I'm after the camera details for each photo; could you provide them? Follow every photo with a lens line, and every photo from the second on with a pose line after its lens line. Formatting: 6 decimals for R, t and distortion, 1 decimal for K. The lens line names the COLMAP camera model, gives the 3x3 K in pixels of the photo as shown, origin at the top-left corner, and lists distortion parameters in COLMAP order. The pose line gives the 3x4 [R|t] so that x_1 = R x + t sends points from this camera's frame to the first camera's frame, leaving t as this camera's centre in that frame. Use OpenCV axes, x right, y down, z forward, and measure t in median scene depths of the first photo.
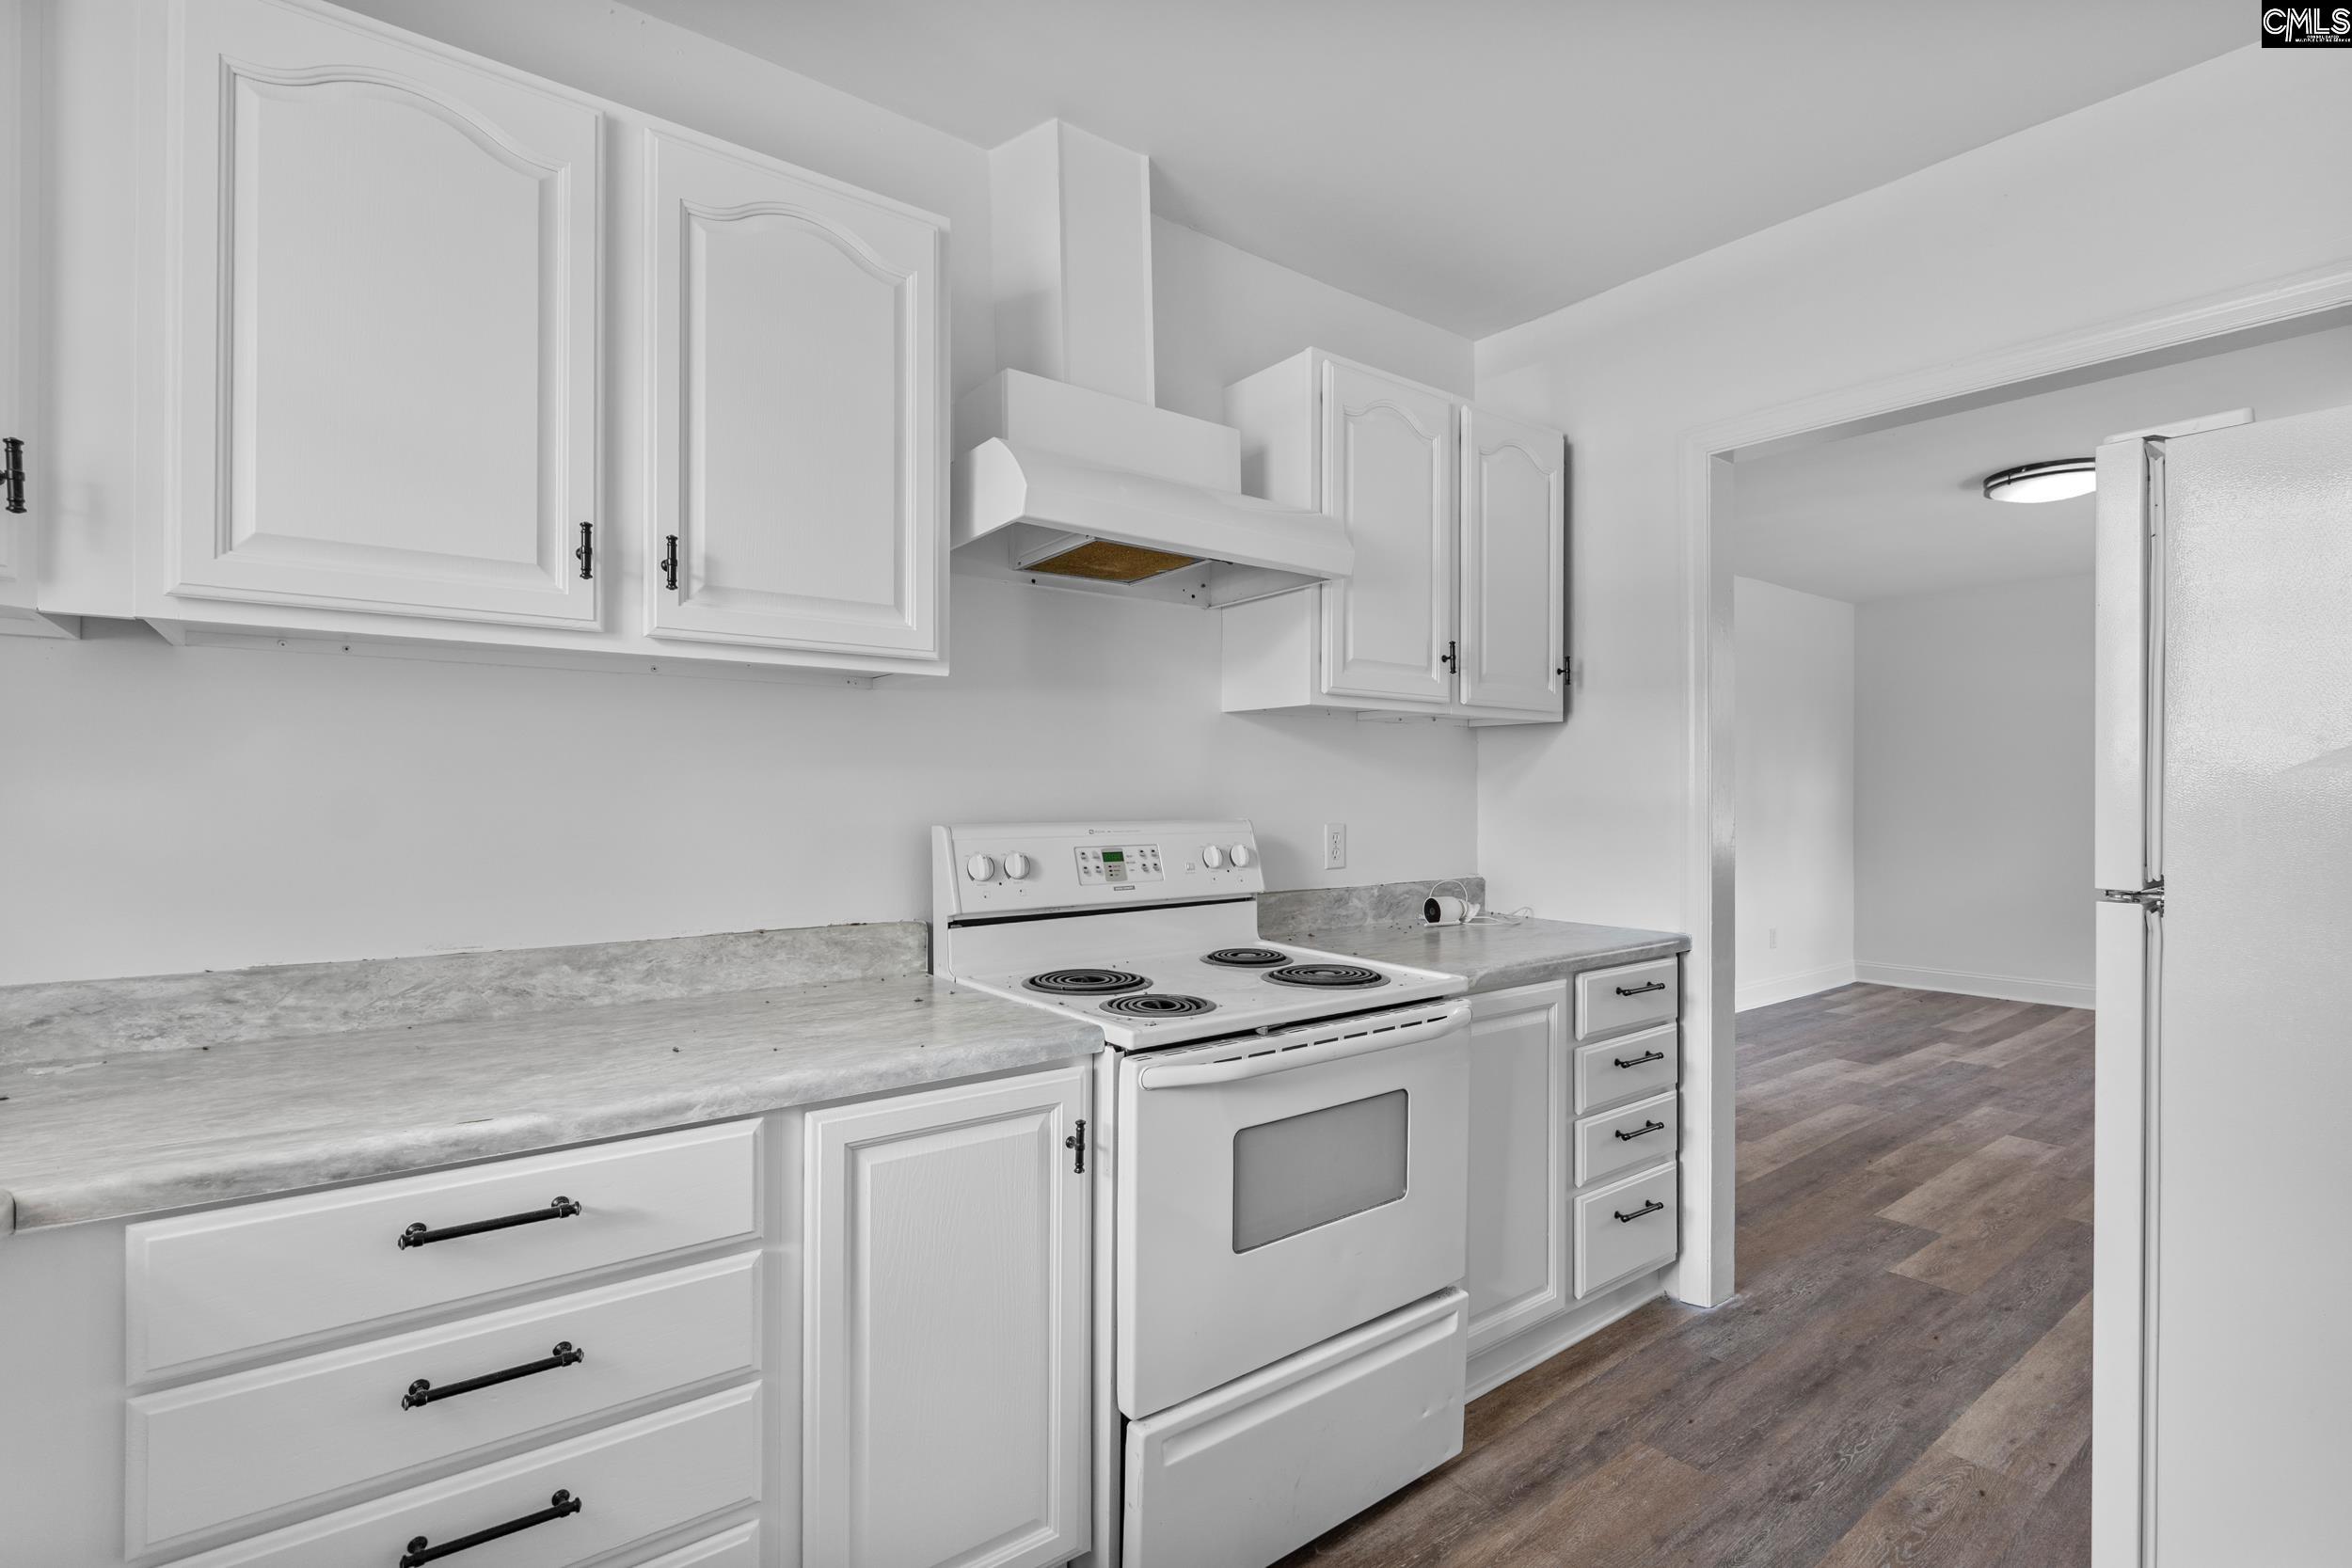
lens RADIAL K [[1089.9, 0, 1173.2], [0, 1089.9, 793.3], [0, 0, 1]] dist [-0.018276, 0.001293]
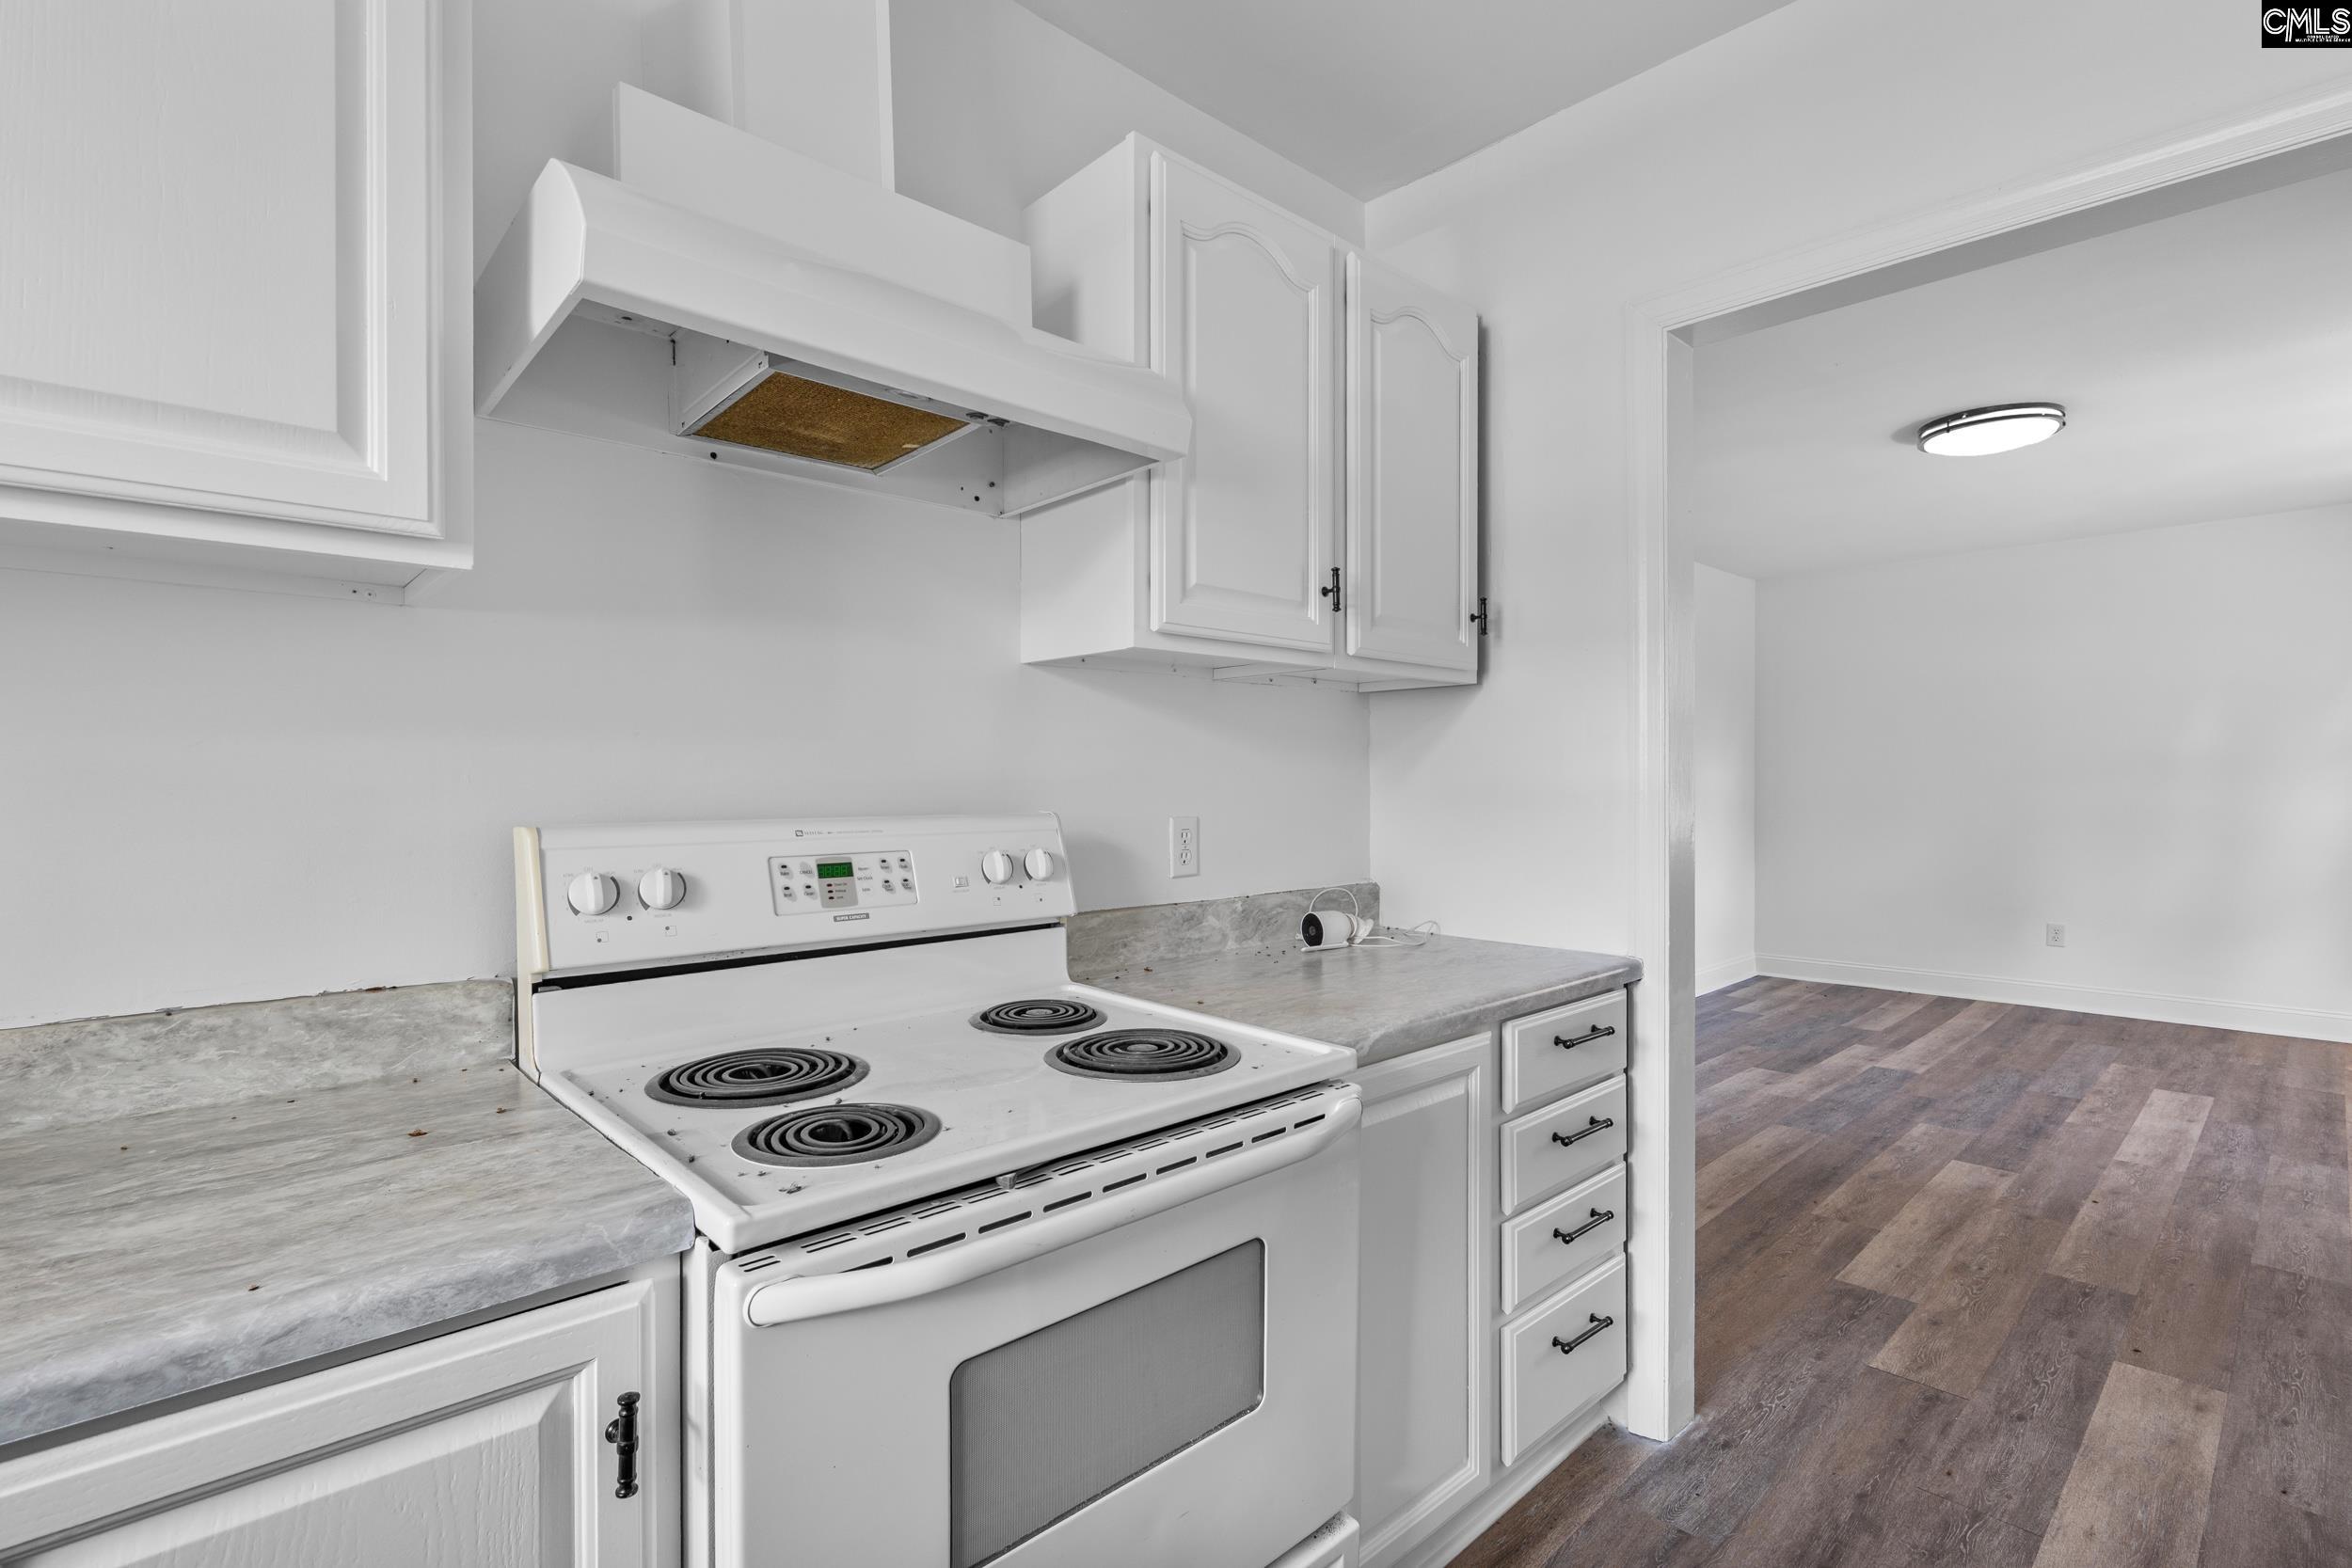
lens RADIAL K [[1089.9, 0, 1188.3], [0, 1089.9, 785.5], [0, 0, 1]] dist [-0.018276, 0.001293]
pose [[0.994185, -0.003777, 0.107618, 0.082360], [0.003481, 0.999990, 0.002939, 0.004895], [-0.107628, -0.002547, 0.994188, 0.295208]]
